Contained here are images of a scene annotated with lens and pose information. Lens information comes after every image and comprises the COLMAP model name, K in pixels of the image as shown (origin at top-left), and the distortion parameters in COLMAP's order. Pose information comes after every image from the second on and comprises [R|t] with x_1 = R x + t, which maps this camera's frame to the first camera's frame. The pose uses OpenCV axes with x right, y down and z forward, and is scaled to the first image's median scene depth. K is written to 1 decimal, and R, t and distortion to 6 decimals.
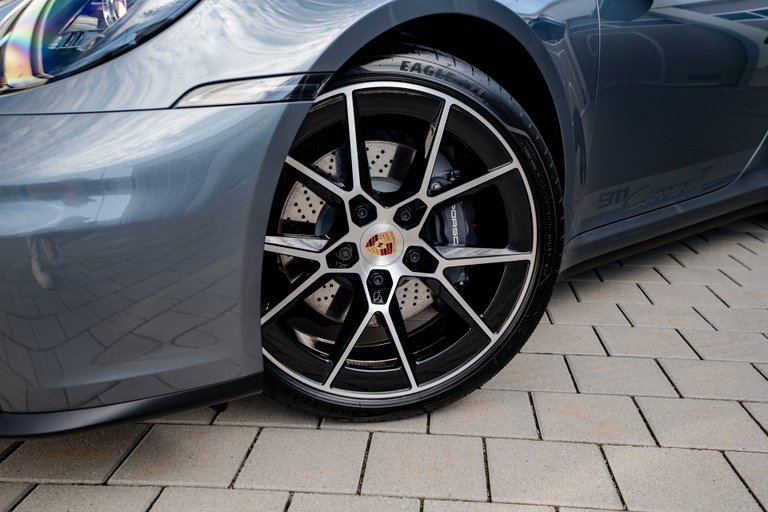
lens RADIAL K [[733.3, 0, 392.5], [0, 733.3, 269.0], [0, 0, 1]] dist [0.088841, 0.000000]
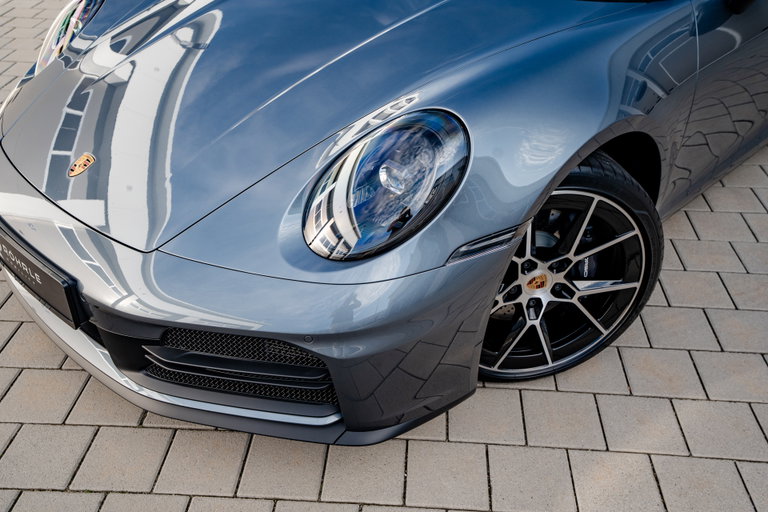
lens RADIAL K [[733.3, 0, 384.4], [0, 733.3, 258.6], [0, 0, 1]] dist [0.088841, 0.000000]
pose [[0.999881, -0.011709, 0.010035, -0.334200], [0.007596, 0.940291, 0.340287, -0.580134], [-0.013420, -0.340171, 0.940268, -0.360580]]
